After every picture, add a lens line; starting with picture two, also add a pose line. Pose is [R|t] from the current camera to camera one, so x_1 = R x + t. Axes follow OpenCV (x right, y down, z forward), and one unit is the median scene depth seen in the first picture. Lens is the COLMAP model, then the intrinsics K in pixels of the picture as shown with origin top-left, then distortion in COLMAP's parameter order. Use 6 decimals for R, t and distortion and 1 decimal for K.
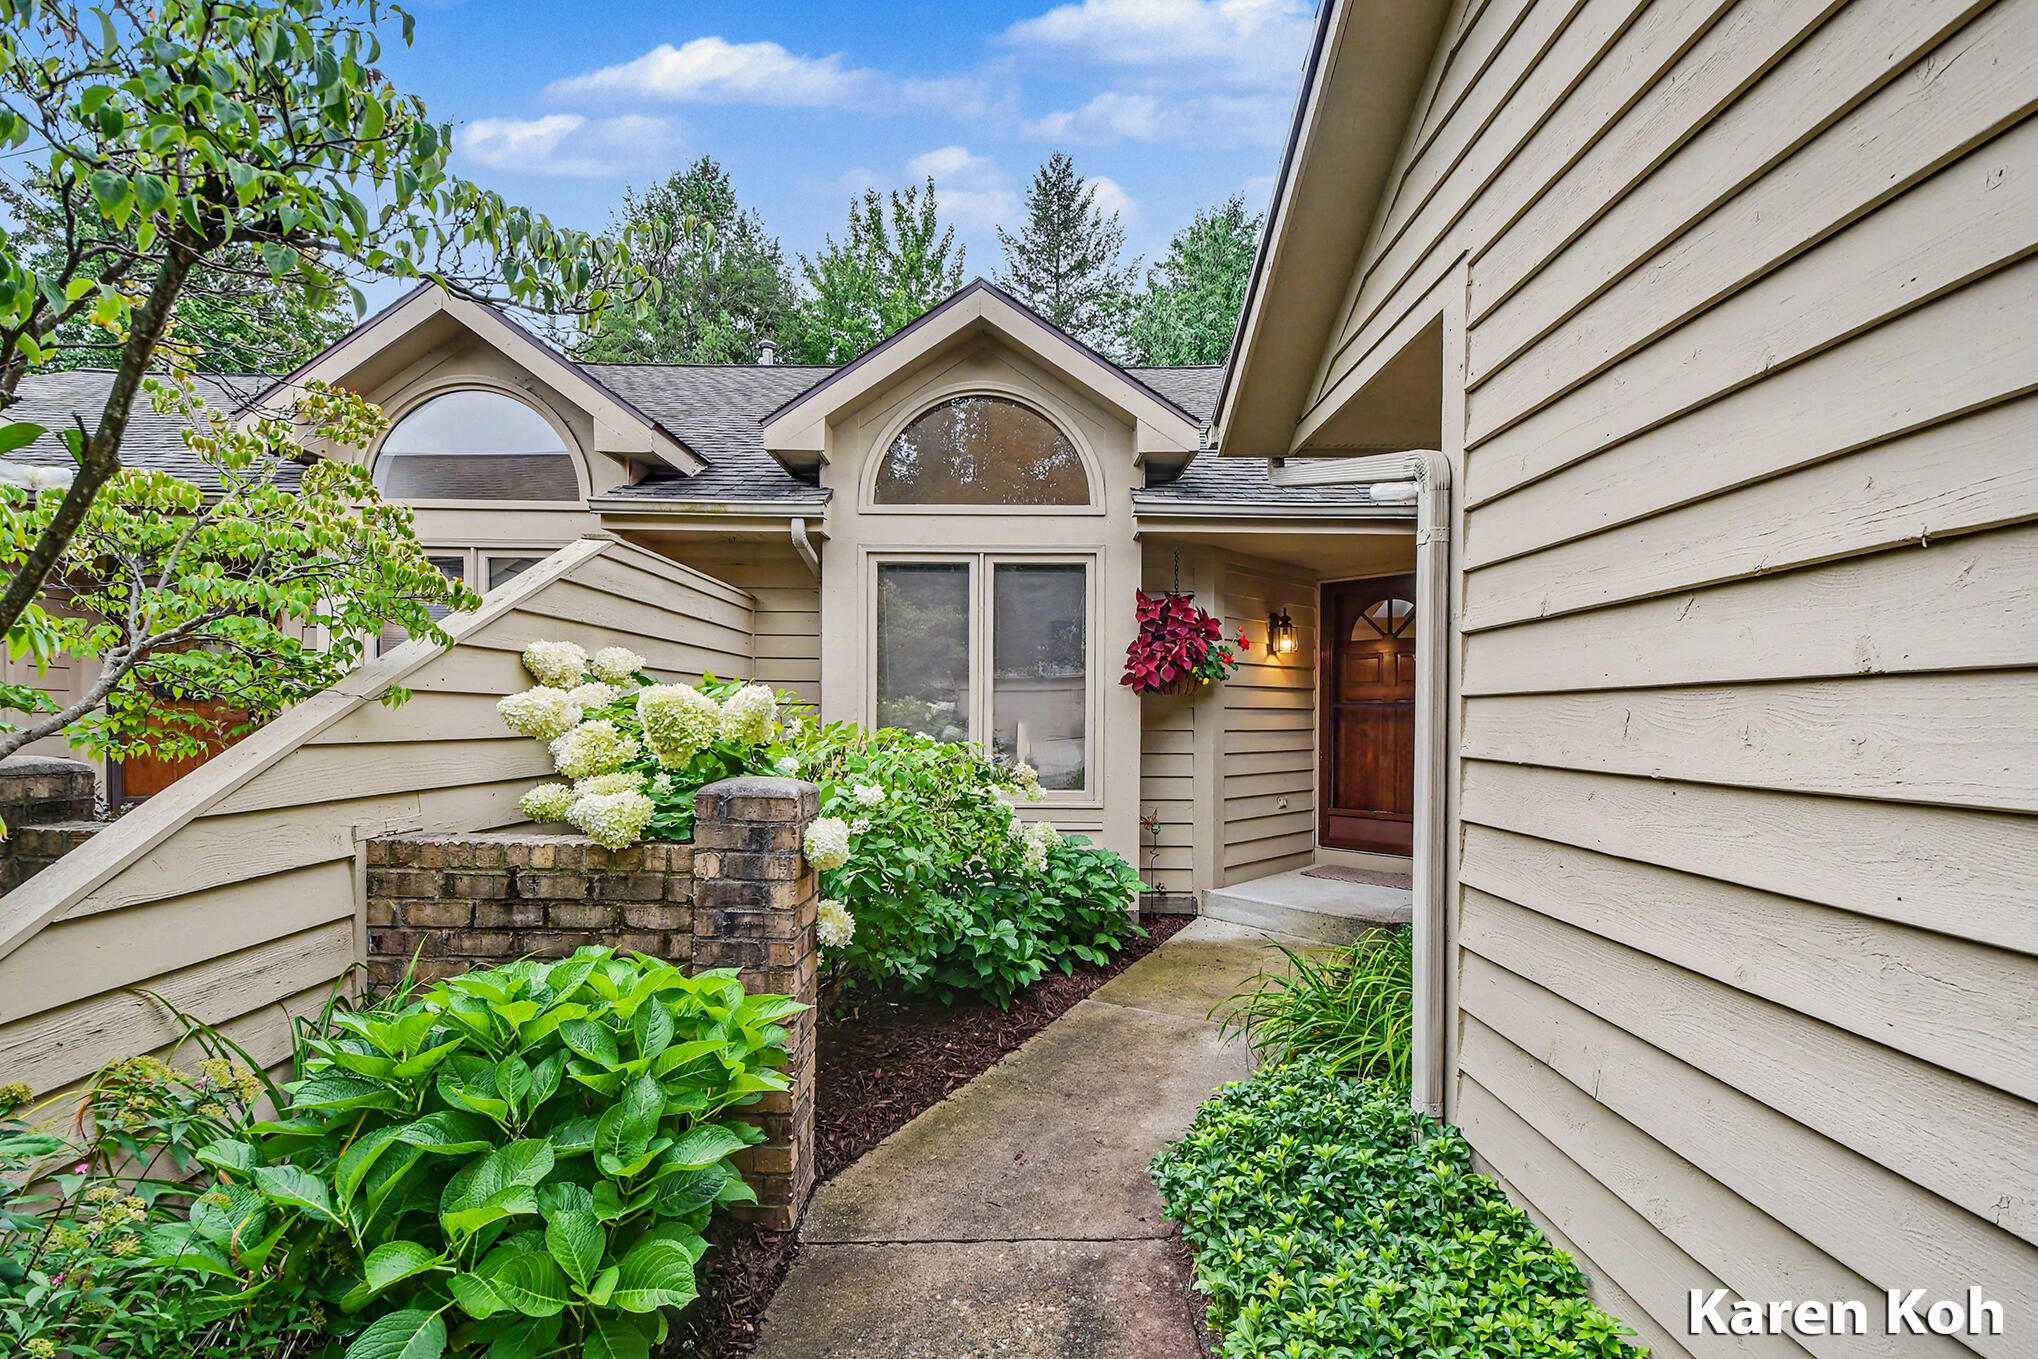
lens RADIAL K [[934.8, 0, 1008.1], [0, 934.8, 708.0], [0, 0, 1]] dist [0.002424, -0.000107]
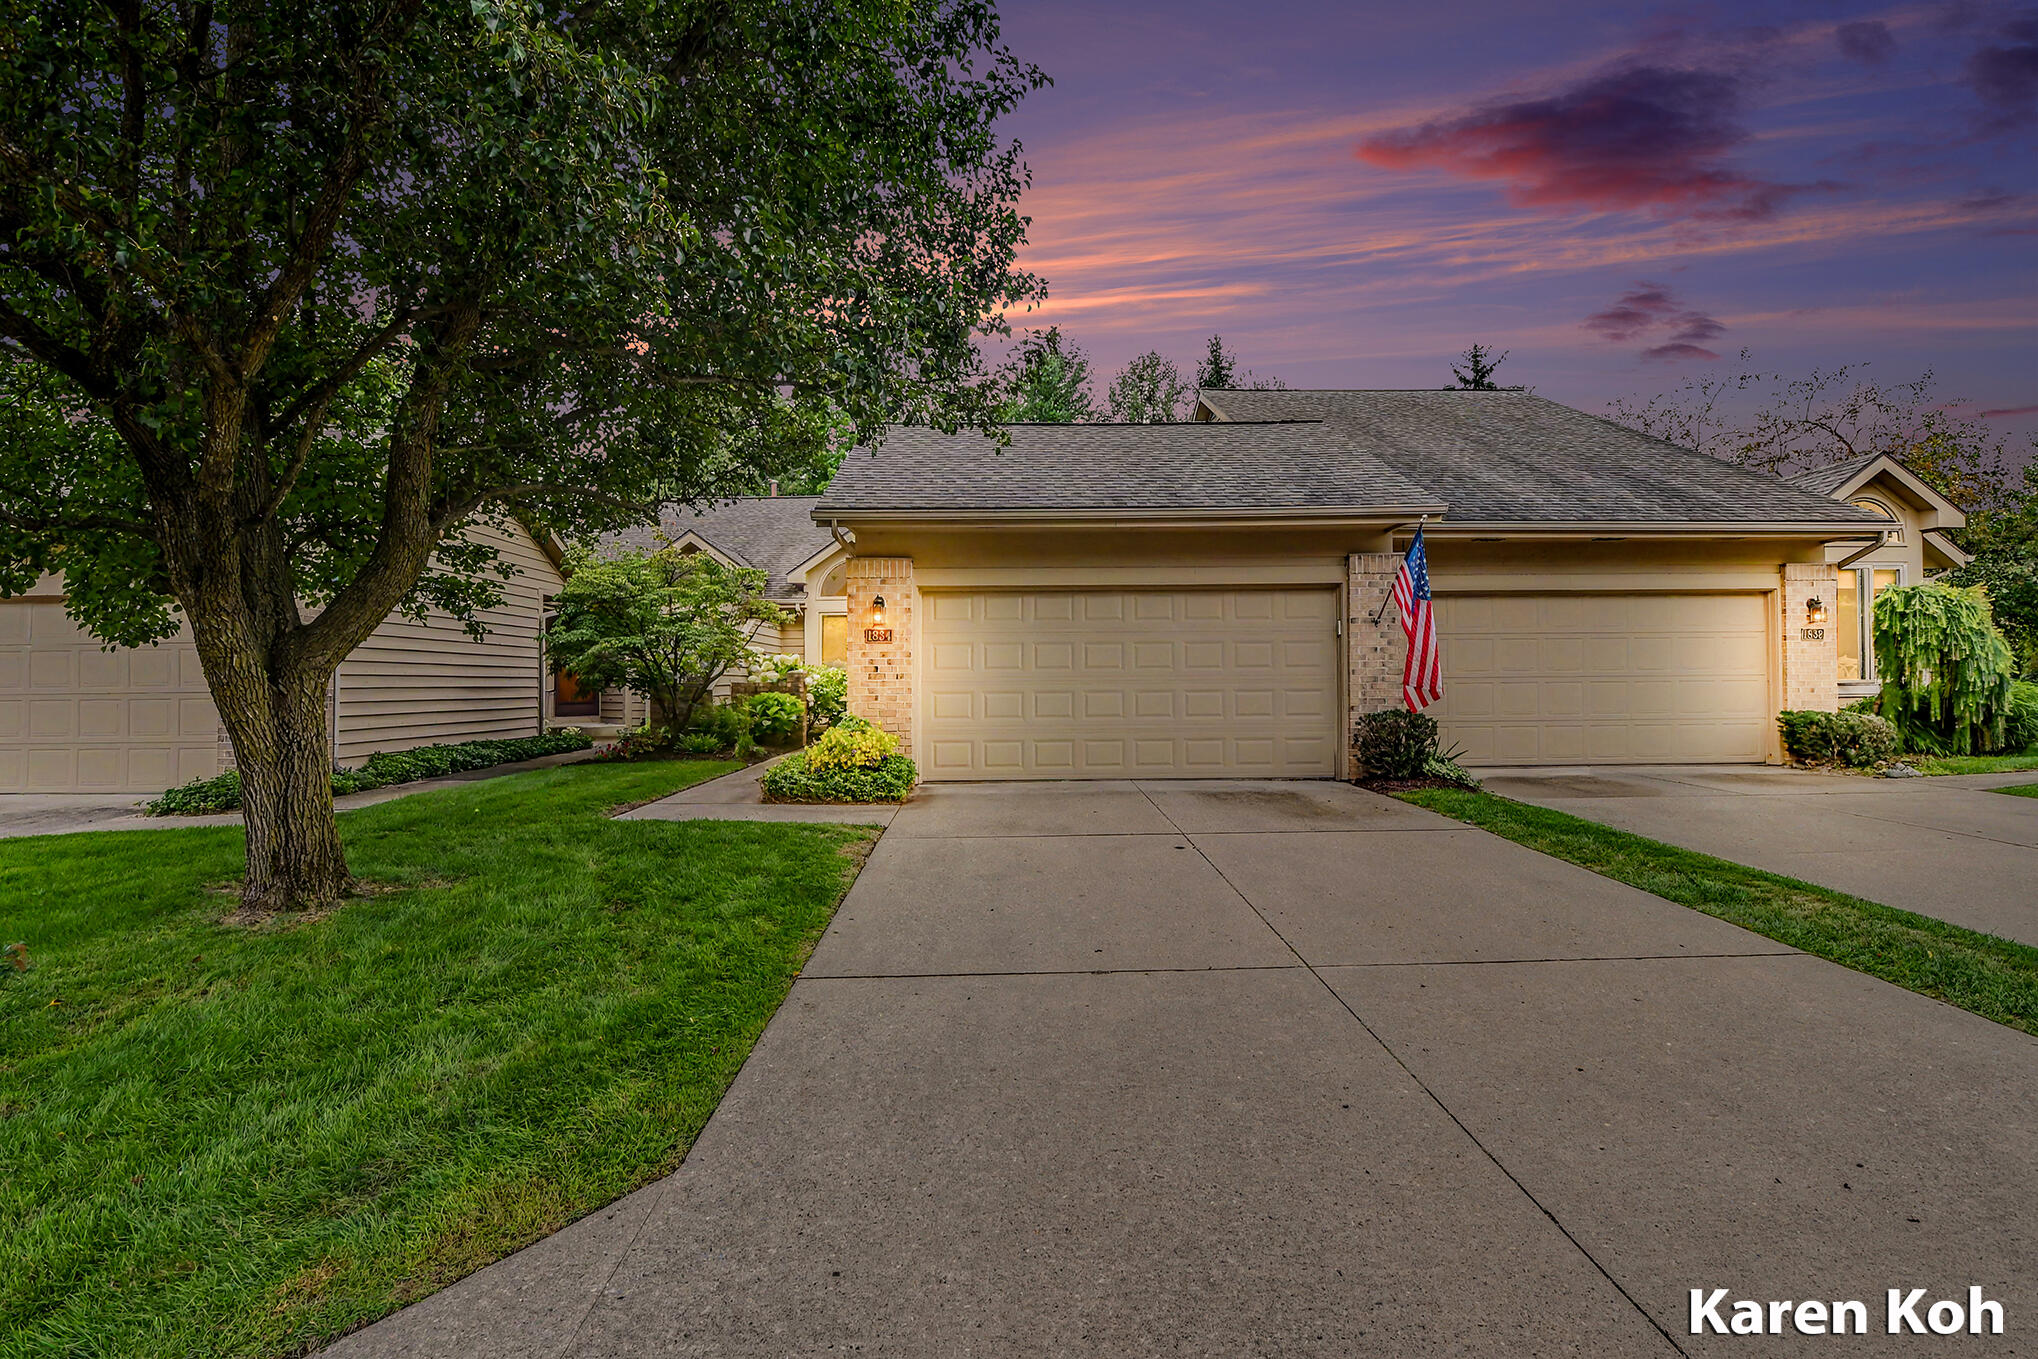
lens RADIAL K [[895.1, 0, 998.7], [0, 895.1, 682.4], [0, 0, 1]] dist [-0.001934, -0.013912]
pose [[0.999649, -0.010817, 0.024197, 0.373933], [0.010834, 0.999941, -0.000578, 0.071281], [-0.024189, 0.000840, 0.999707, -2.013244]]
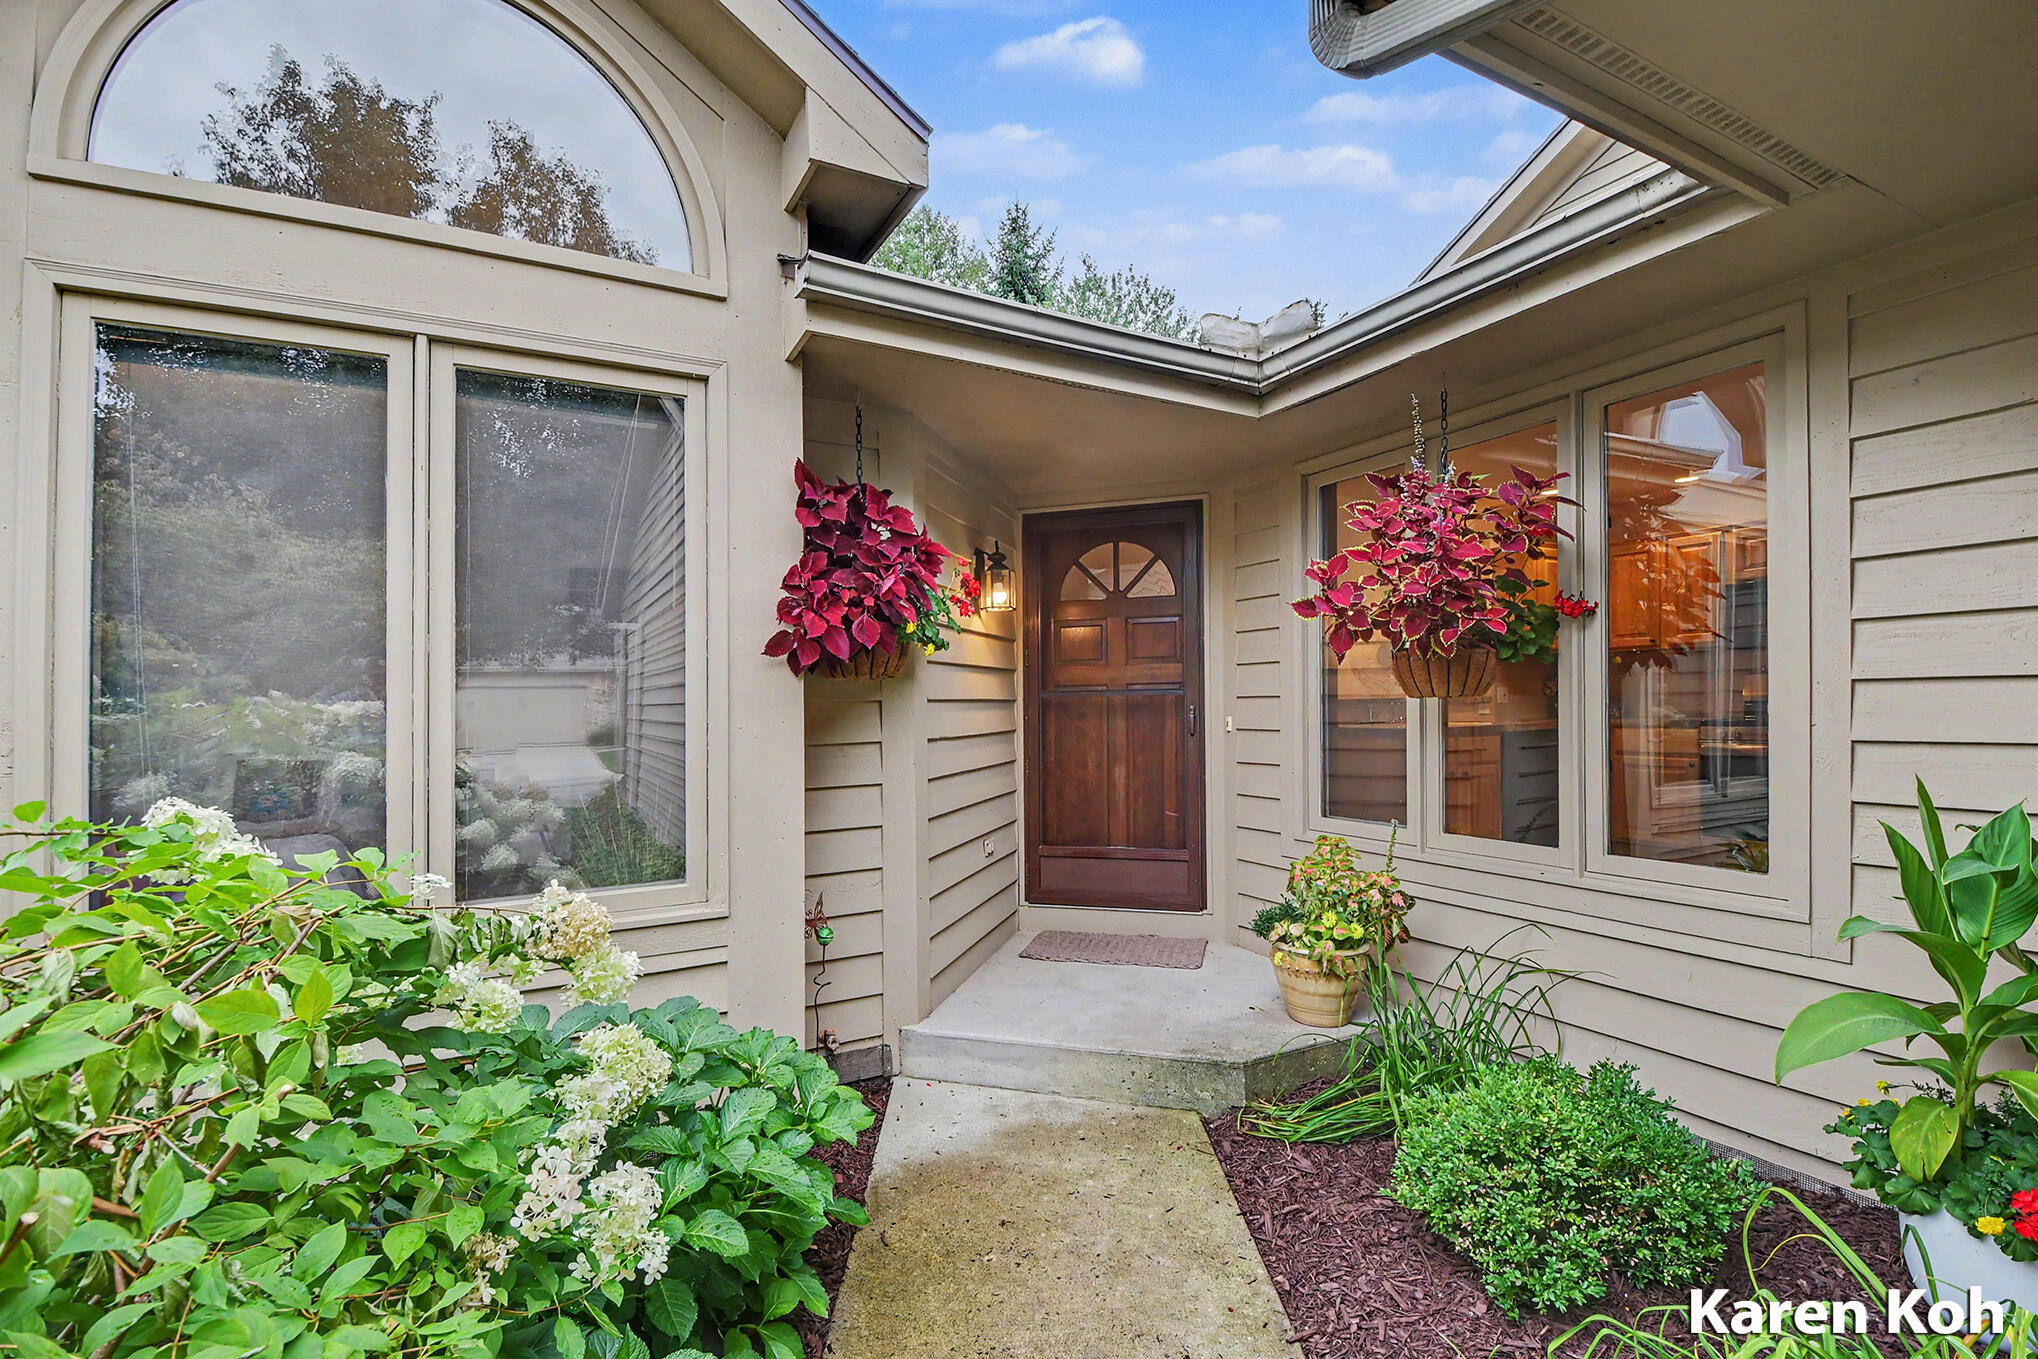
lens RADIAL K [[934.8, 0, 1008.1], [0, 934.8, 708.0], [0, 0, 1]] dist [0.002424, -0.000107]
pose [[0.874382, -0.015657, 0.484986, -0.004471], [0.009668, 0.999843, 0.014848, -0.003451], [-0.485142, -0.008294, 0.874396, 0.507756]]
